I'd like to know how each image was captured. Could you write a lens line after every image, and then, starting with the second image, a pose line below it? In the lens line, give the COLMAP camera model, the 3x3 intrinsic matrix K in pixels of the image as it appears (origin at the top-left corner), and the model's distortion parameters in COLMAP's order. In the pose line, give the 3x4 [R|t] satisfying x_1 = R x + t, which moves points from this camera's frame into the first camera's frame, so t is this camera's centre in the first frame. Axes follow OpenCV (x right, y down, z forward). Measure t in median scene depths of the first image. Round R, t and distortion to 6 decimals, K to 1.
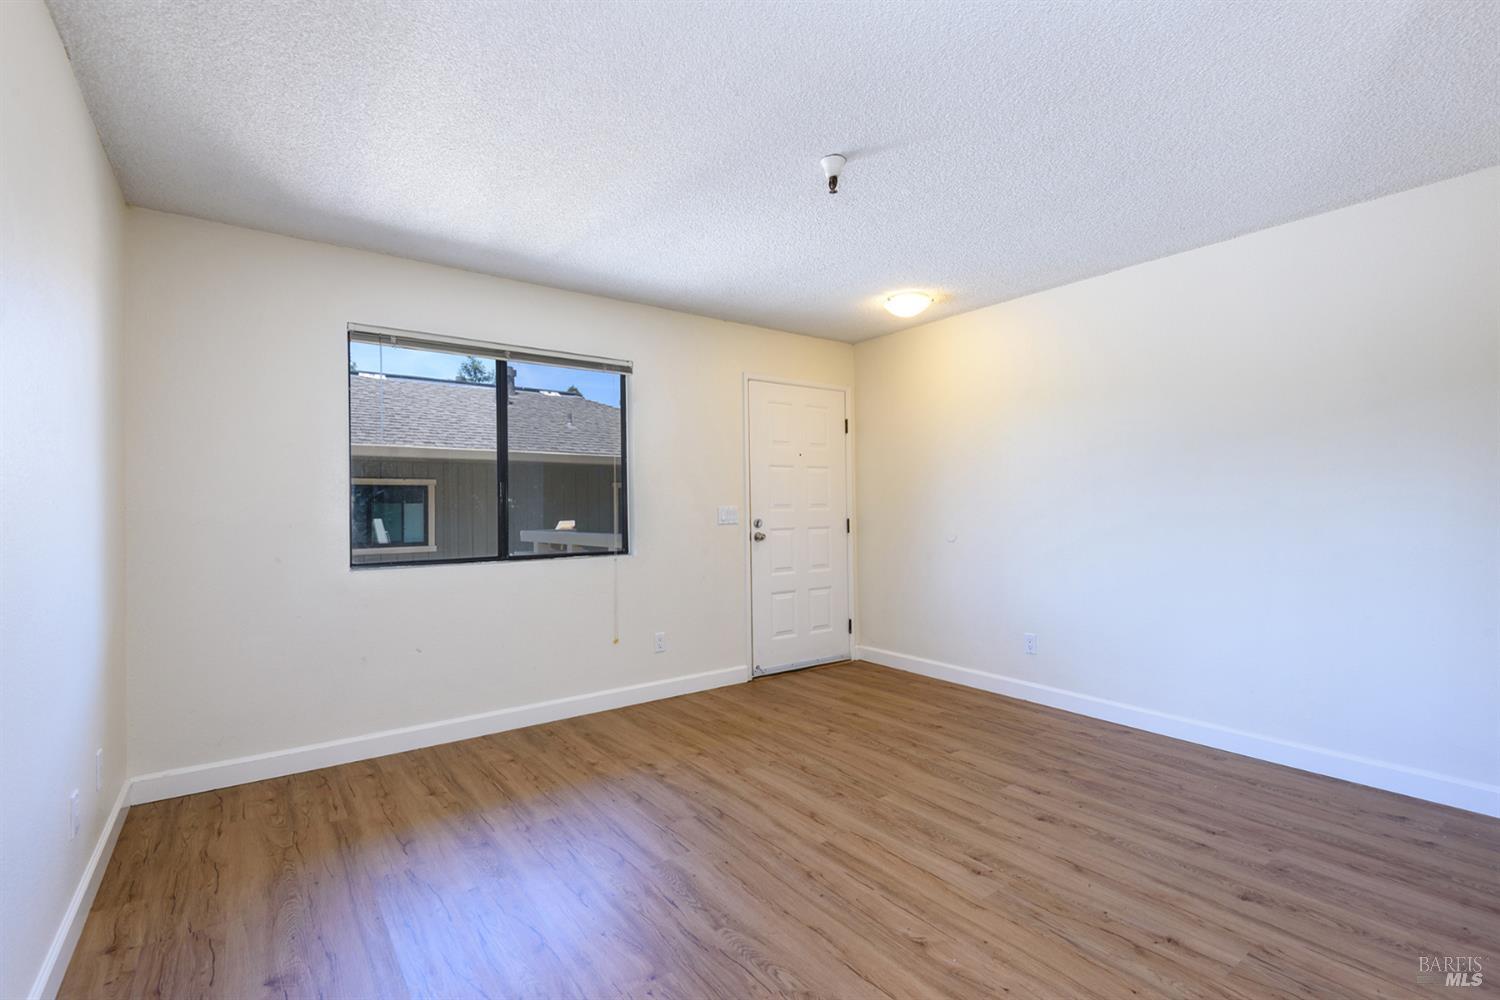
lens RADIAL K [[683.8, 0, 742.5], [0, 683.8, 489.0], [0, 0, 1]] dist [-0.000334, -0.000757]
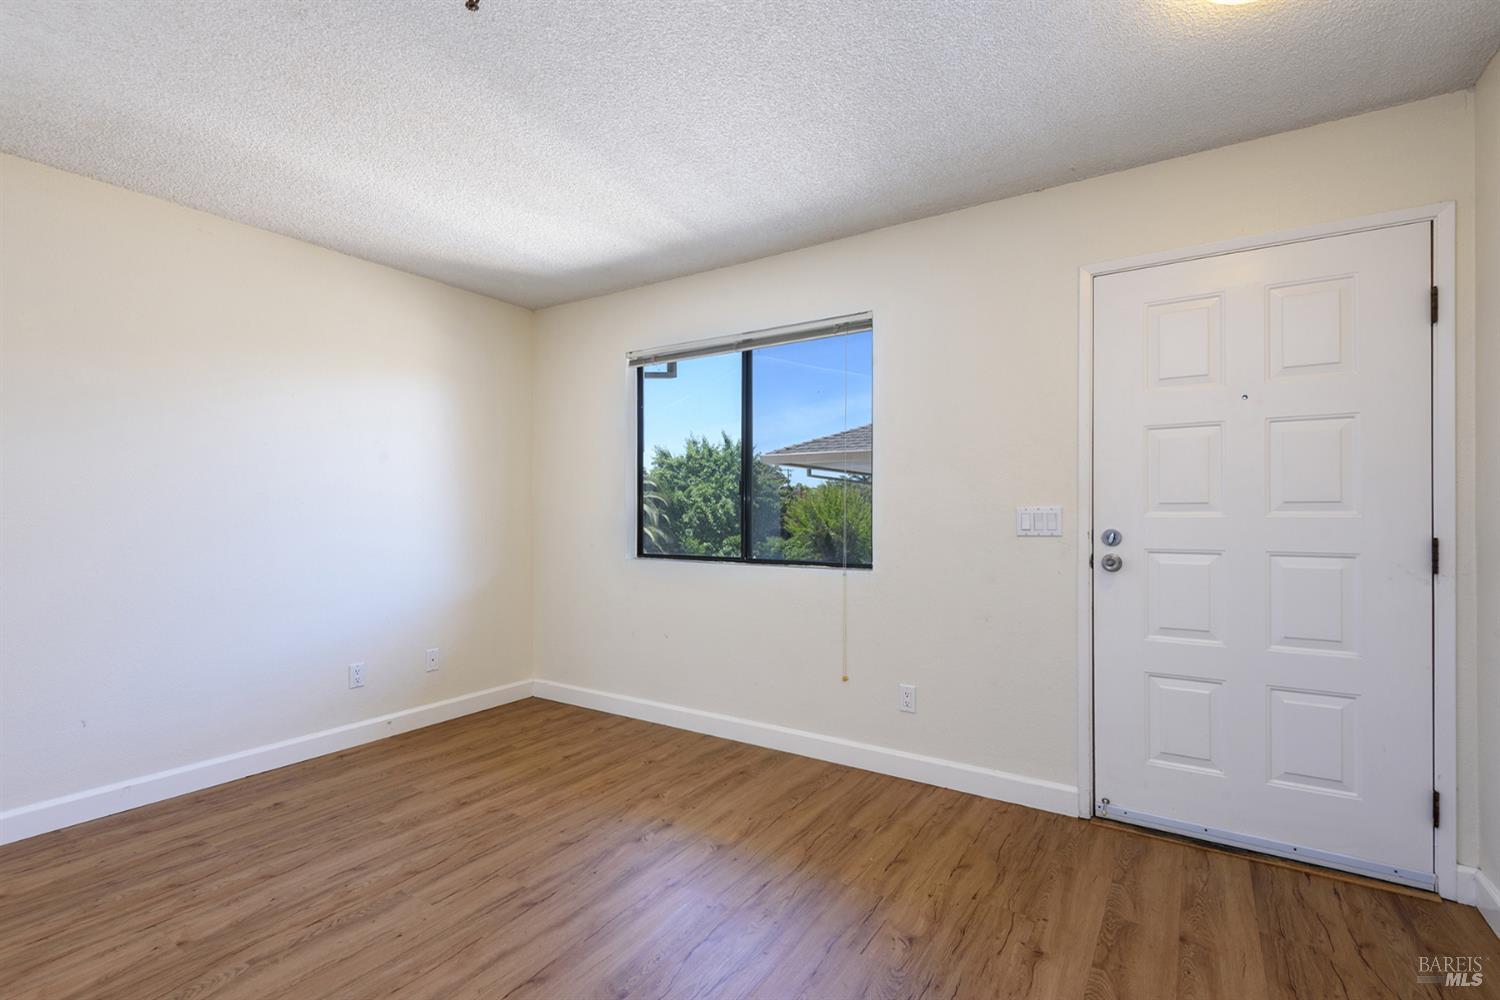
lens RADIAL K [[685.0, 0, 737.4], [0, 685.0, 509.1], [0, 0, 1]] dist [0.030176, -0.015591]
pose [[0.341432, 0.009775, -0.939855, 0.671477], [0.024650, 0.999509, 0.019350, 0.014353], [0.939583, -0.029774, 0.341024, 0.823376]]
